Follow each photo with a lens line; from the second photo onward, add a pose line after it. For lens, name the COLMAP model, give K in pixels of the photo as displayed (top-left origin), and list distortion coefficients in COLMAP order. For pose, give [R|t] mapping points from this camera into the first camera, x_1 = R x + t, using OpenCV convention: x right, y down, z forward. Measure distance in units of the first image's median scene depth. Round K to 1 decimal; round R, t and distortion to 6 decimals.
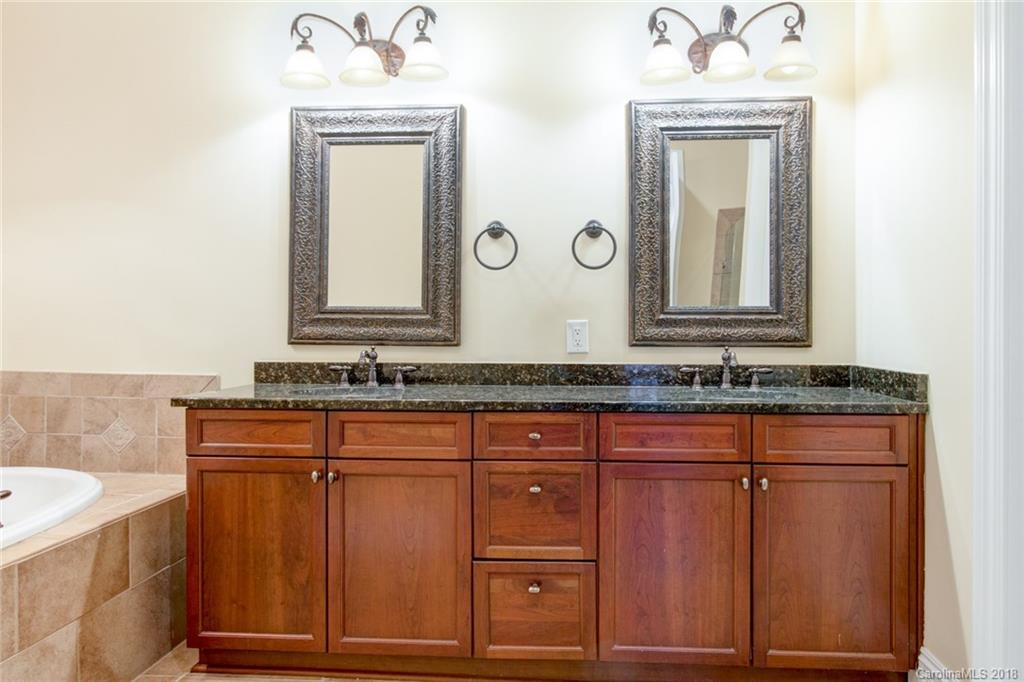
lens RADIAL K [[732.9, 0, 514.4], [0, 732.9, 338.7], [0, 0, 1]] dist [0.004054, 0.001310]
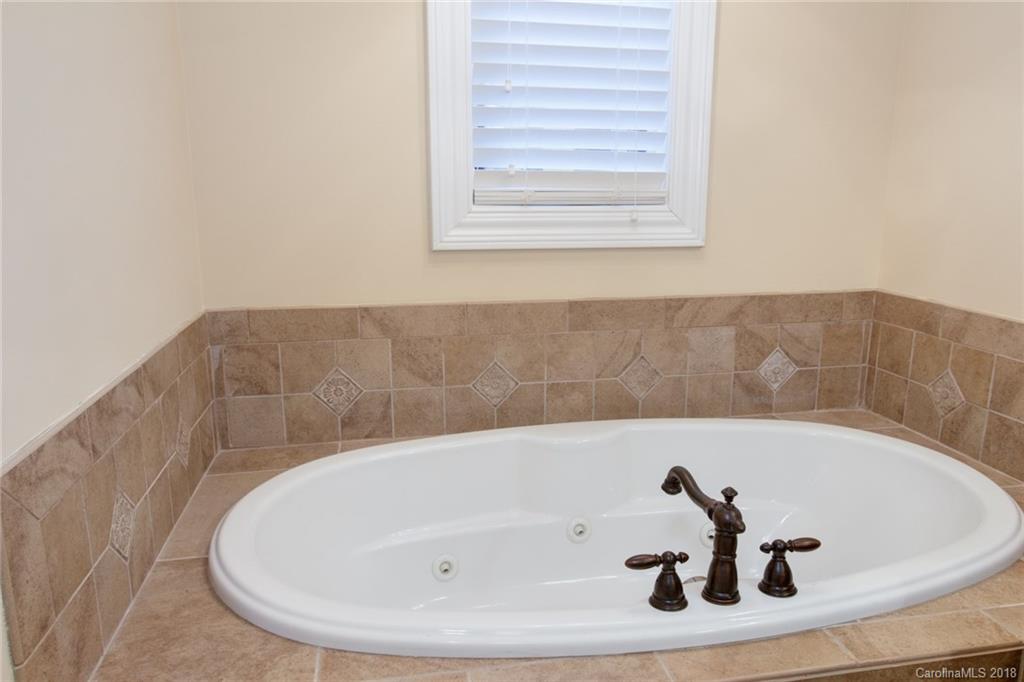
lens RADIAL K [[732.9, 0, 513.9], [0, 732.9, 343.0], [0, 0, 1]] dist [0.004054, 0.001310]
pose [[0.266473, 0.182270, -0.946451, -0.128287], [-0.000932, 0.982005, 0.188855, -0.056983], [0.963842, -0.049442, 0.261848, 0.407291]]
